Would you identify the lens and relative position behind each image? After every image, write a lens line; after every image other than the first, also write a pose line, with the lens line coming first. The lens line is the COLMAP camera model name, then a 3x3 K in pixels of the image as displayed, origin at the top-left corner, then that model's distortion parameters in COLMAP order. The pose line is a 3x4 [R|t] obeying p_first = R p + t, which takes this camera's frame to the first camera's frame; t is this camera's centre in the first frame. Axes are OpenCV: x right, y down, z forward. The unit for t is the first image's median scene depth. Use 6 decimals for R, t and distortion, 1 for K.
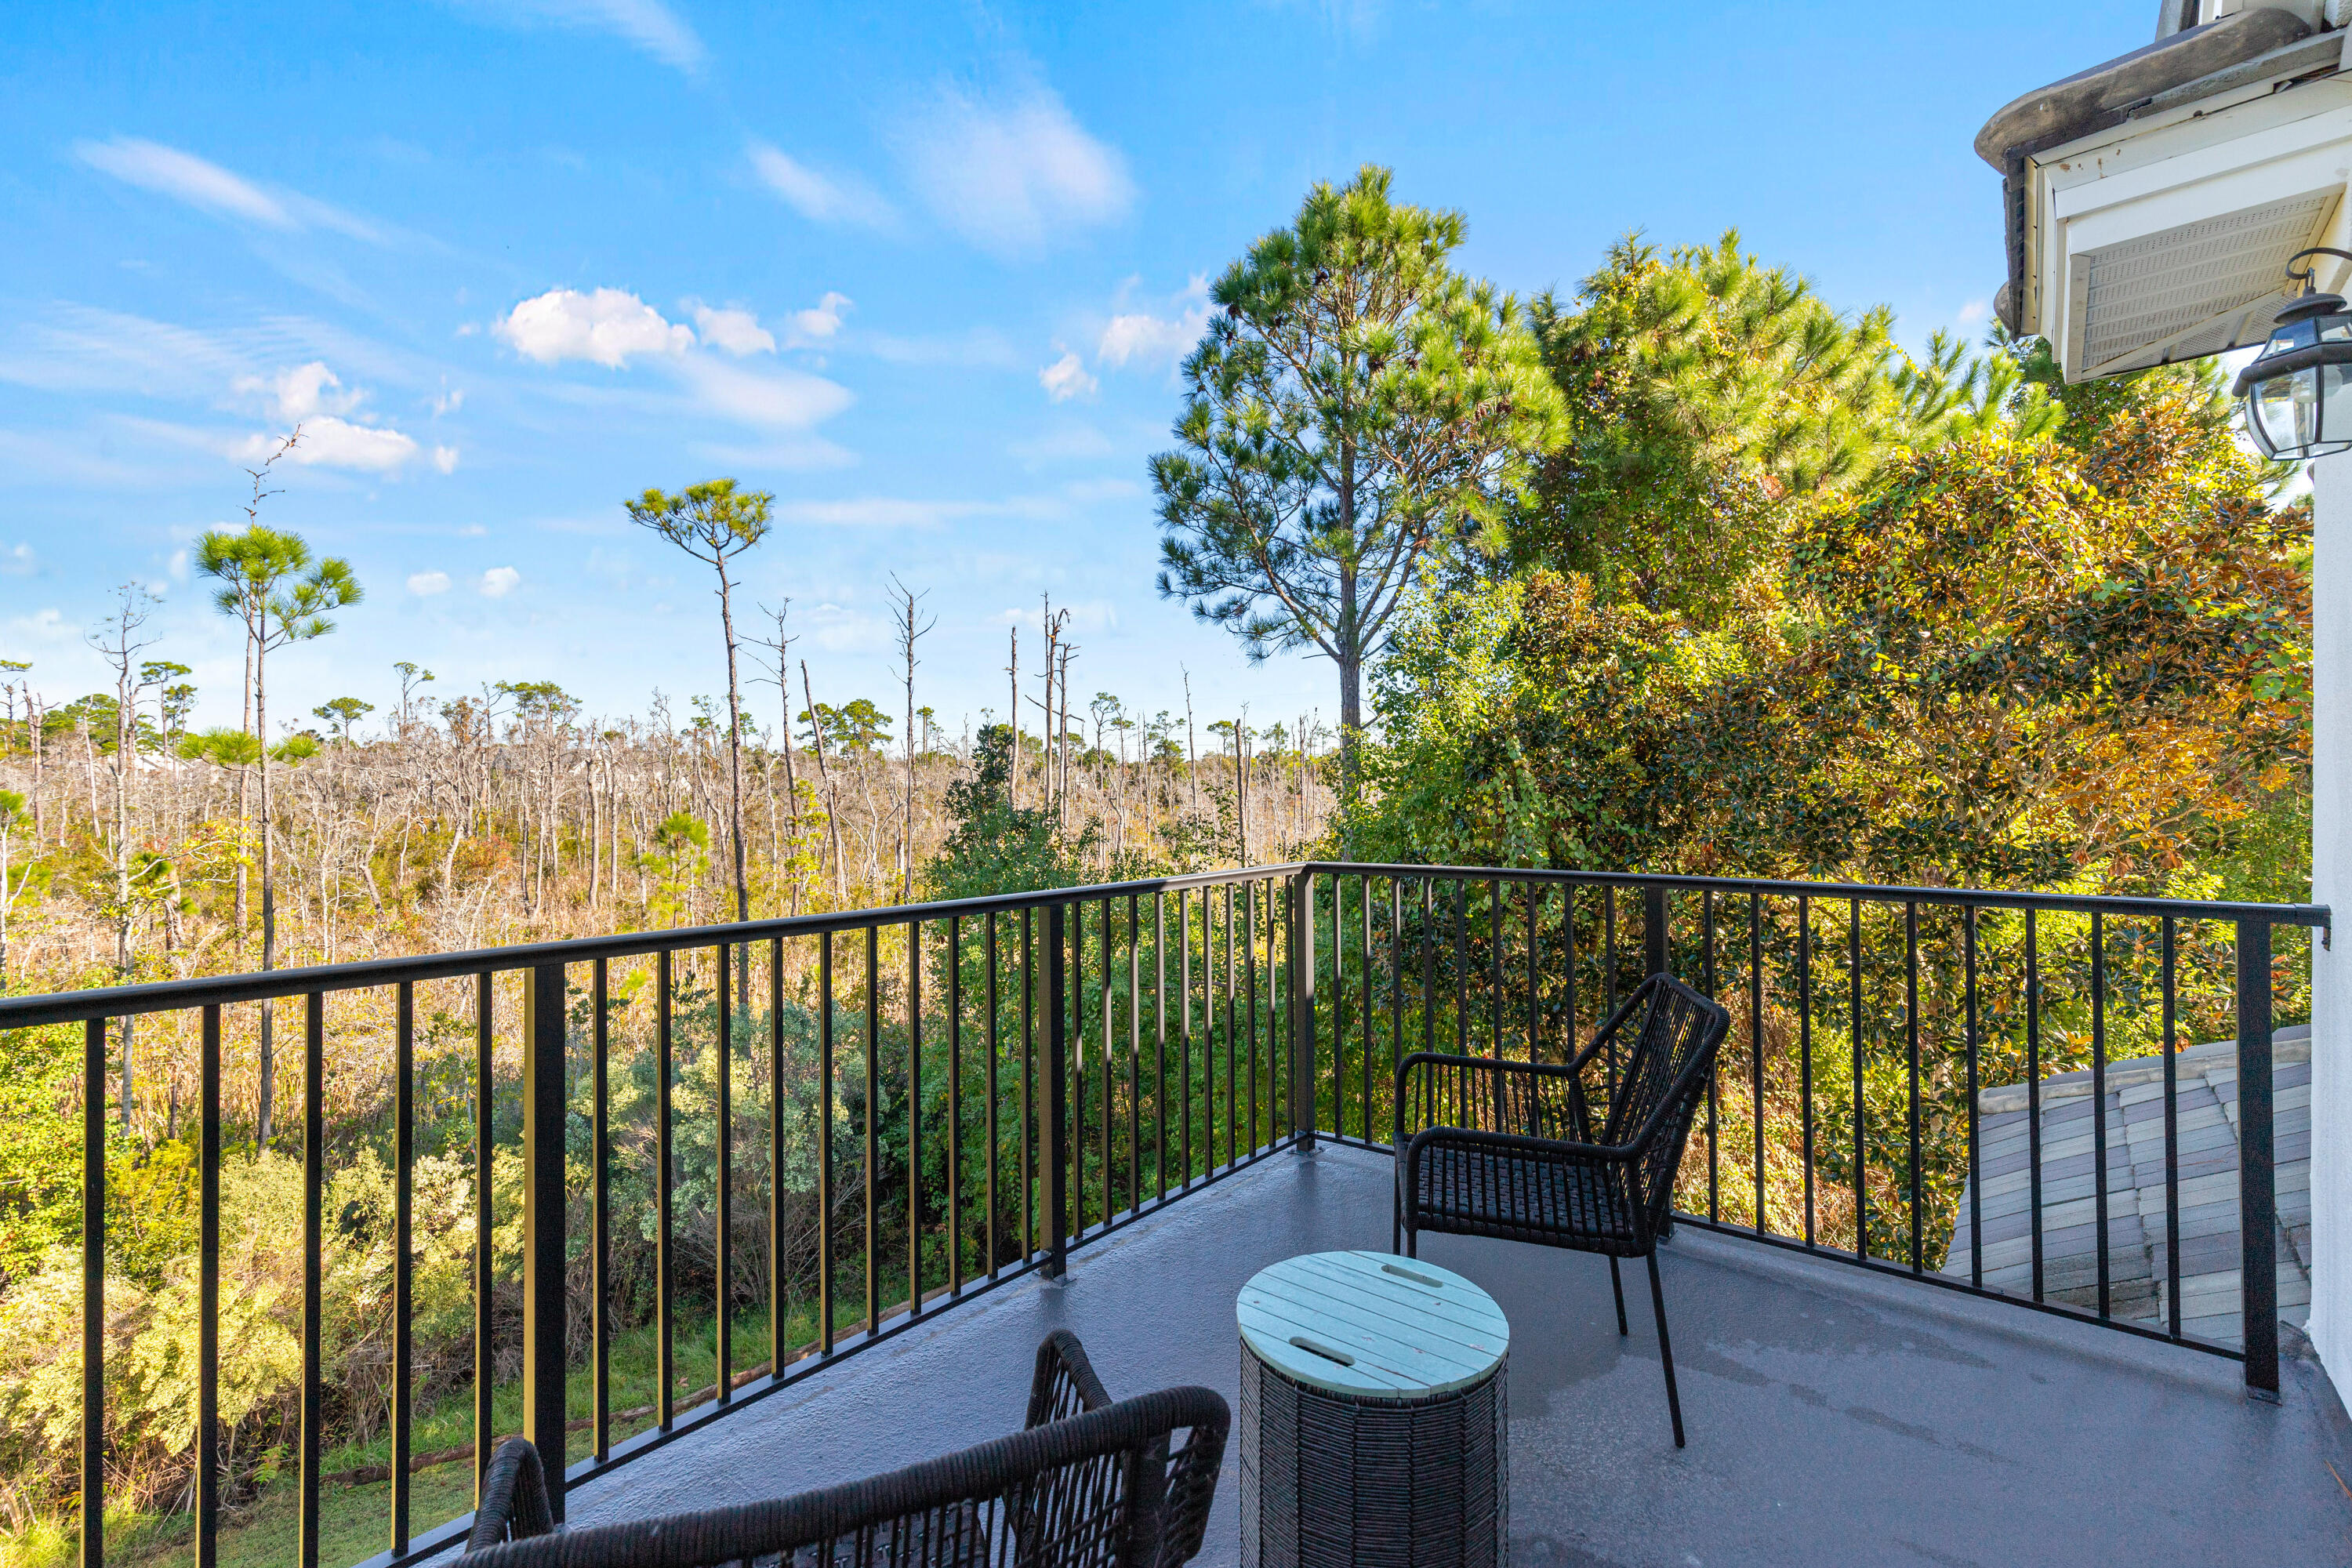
lens RADIAL K [[1070.8, 0, 1154.7], [0, 1070.8, 775.0], [0, 0, 1]] dist [-0.003852, 0.002114]
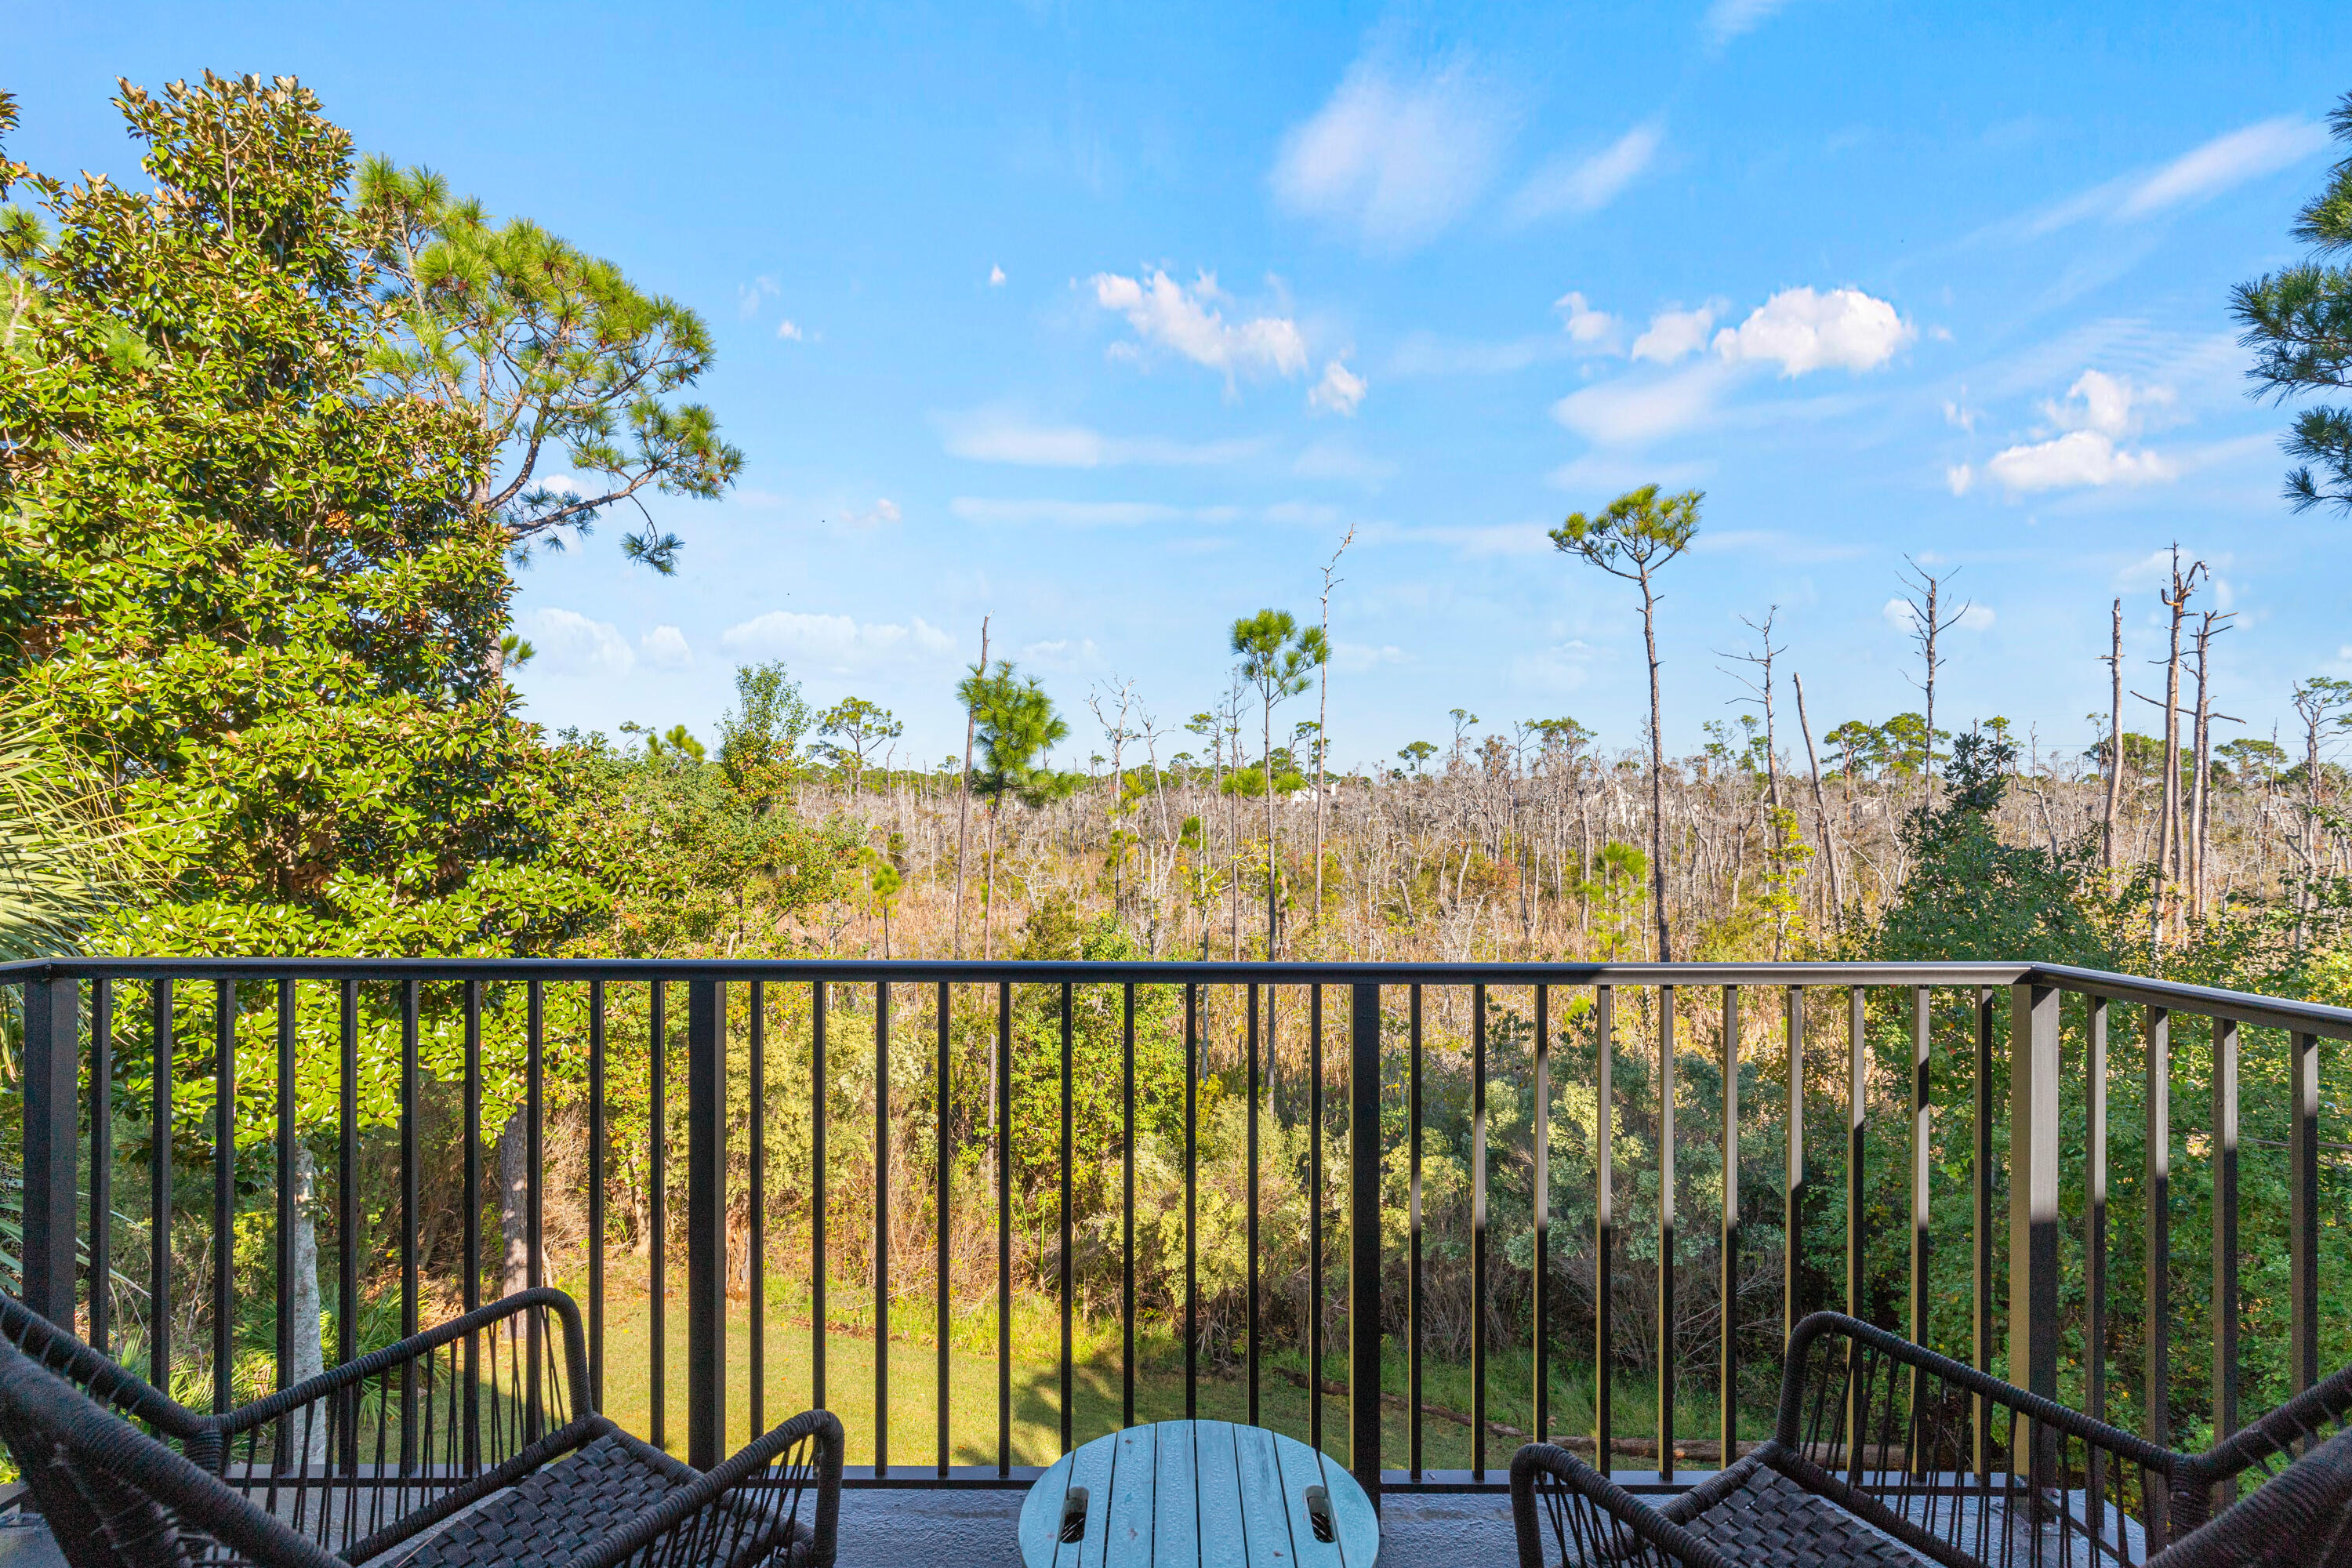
lens RADIAL K [[1070.8, 0, 1185.0], [0, 1070.8, 801.2], [0, 0, 1]] dist [-0.003852, 0.002114]
pose [[0.626500, -0.006855, -0.779391, 0.073136], [0.004160, 0.999976, -0.005451, 0.001676], [0.779410, 0.000172, 0.626514, 0.100147]]
